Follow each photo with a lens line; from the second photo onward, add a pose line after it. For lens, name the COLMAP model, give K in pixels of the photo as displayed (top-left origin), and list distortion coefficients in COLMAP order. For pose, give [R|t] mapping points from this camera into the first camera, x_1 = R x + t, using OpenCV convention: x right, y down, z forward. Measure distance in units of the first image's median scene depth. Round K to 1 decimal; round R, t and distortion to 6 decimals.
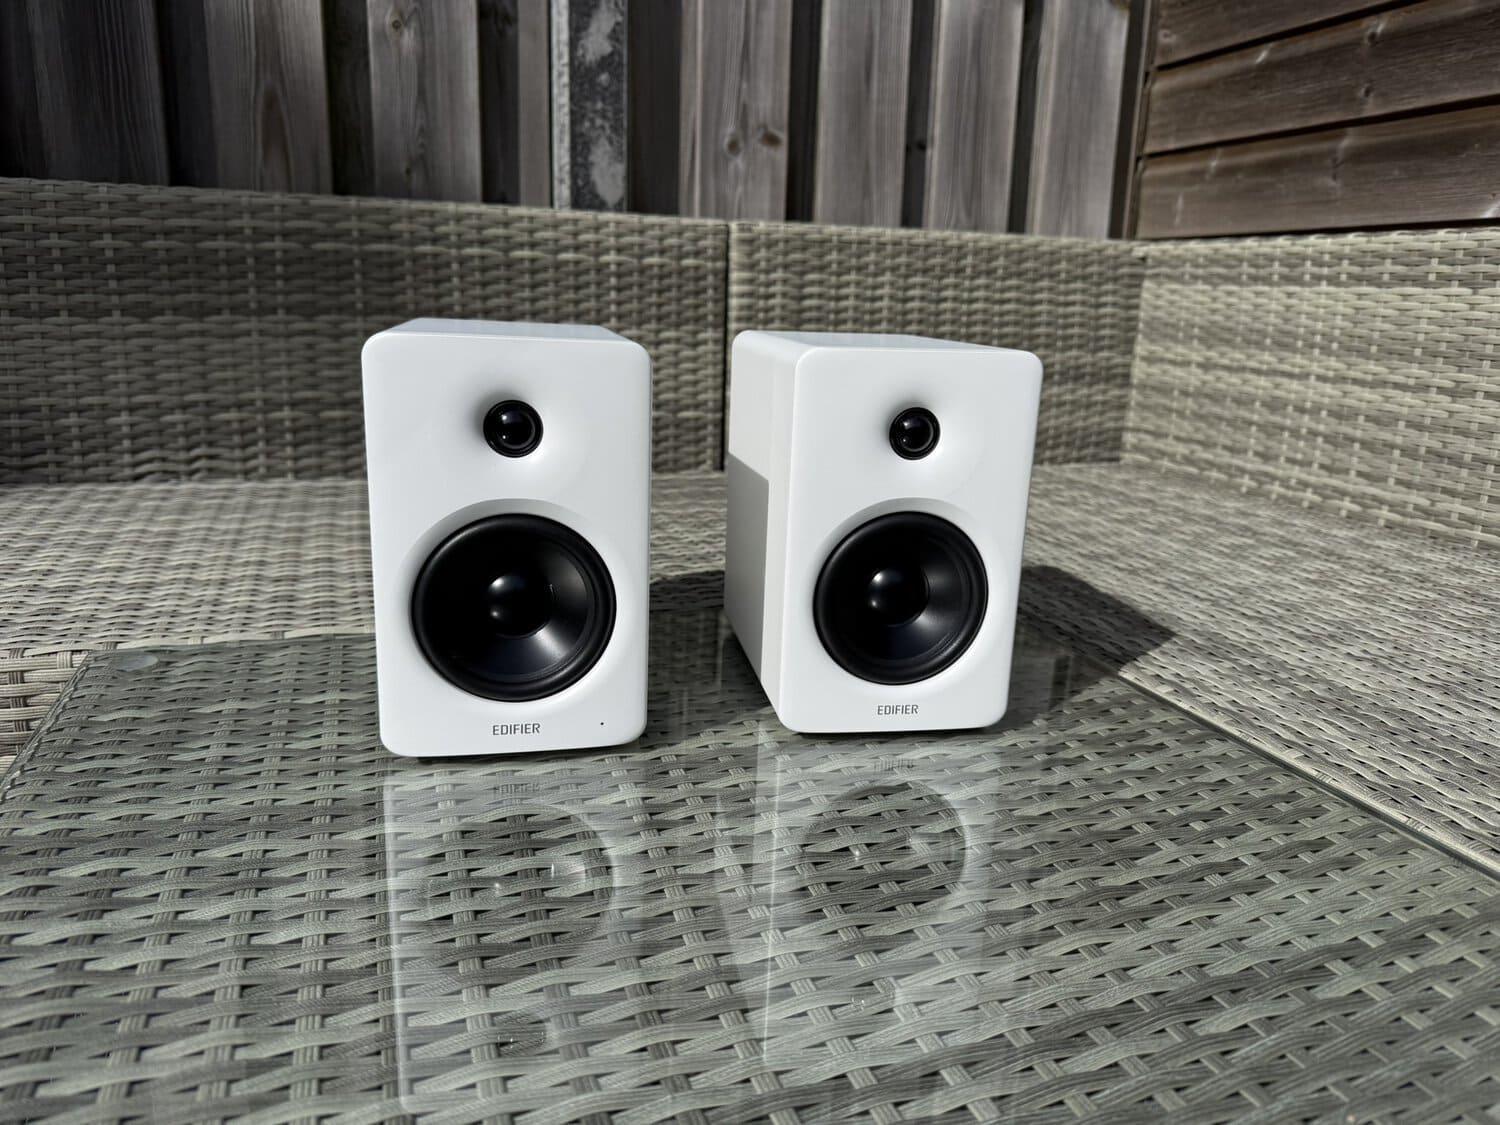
lens RADIAL K [[1075.9, 0, 749.3], [0, 1075.9, 566.5], [0, 0, 1]] dist [0.040973, -0.063513]
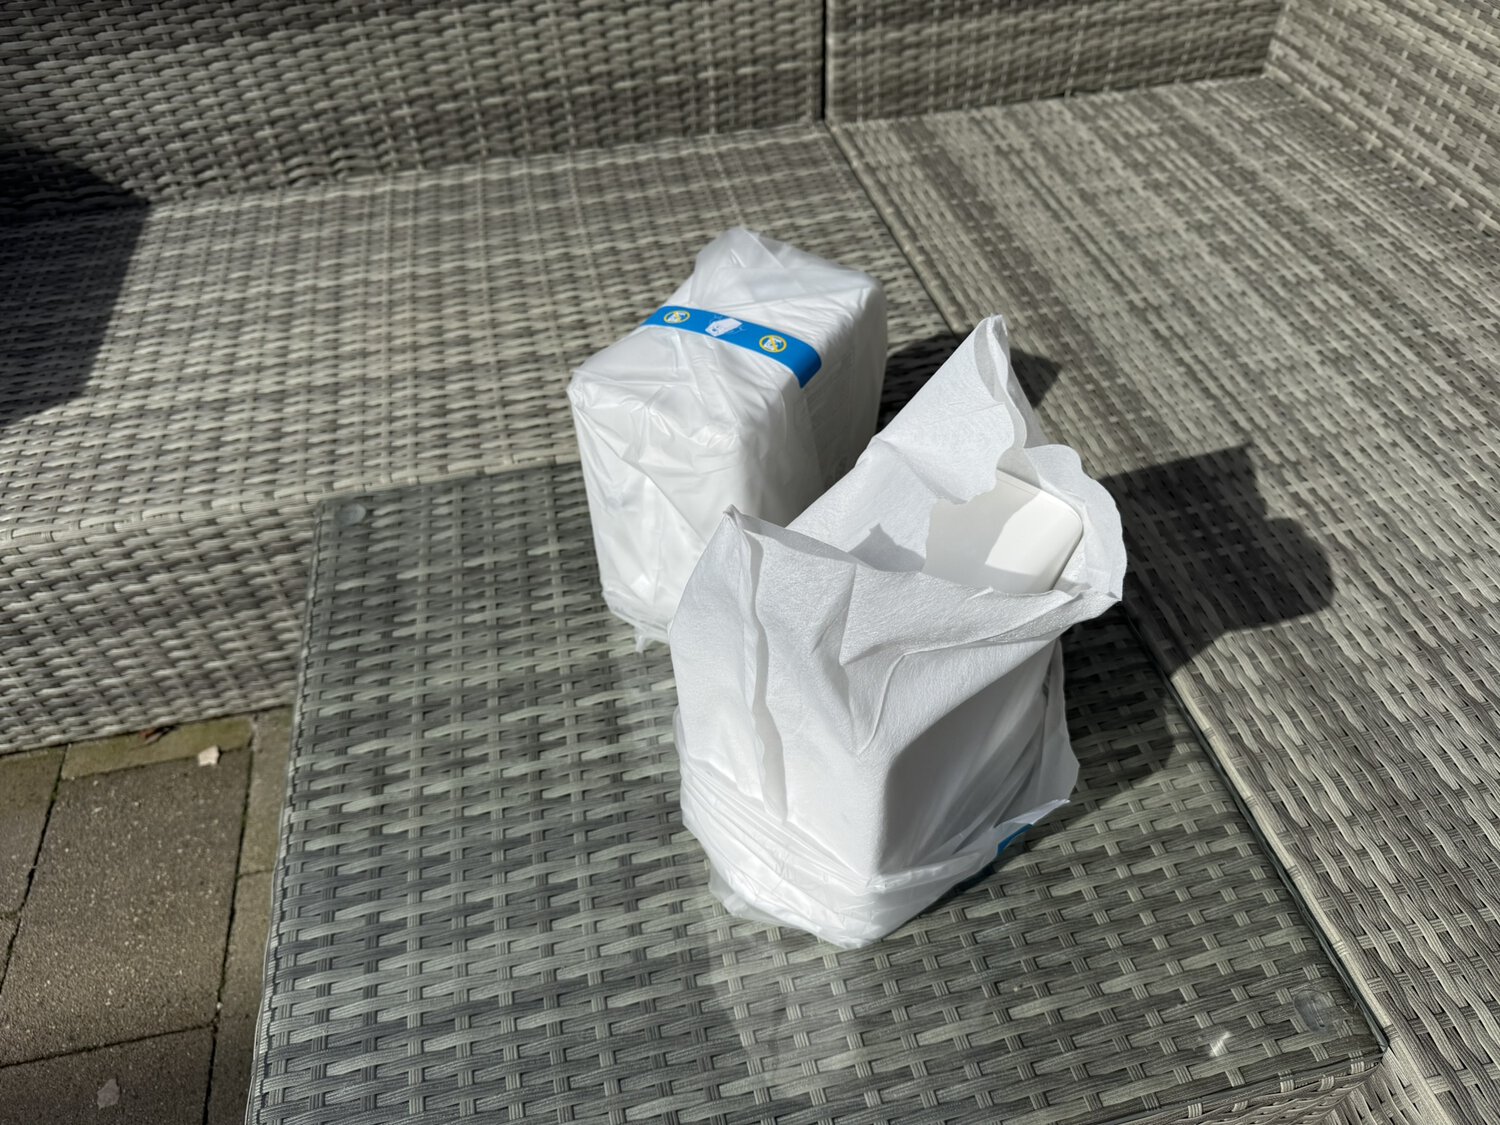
lens RADIAL K [[1084.1, 0, 750.0], [0, 1084.1, 562.5], [0, 0, 1]] dist [-0.001782, 0.001236]
pose [[0.988622, 0.047443, -0.142747, 0.077297], [0.032834, 0.858017, 0.512570, -0.280977], [0.146797, -0.511425, 0.846697, -0.077706]]
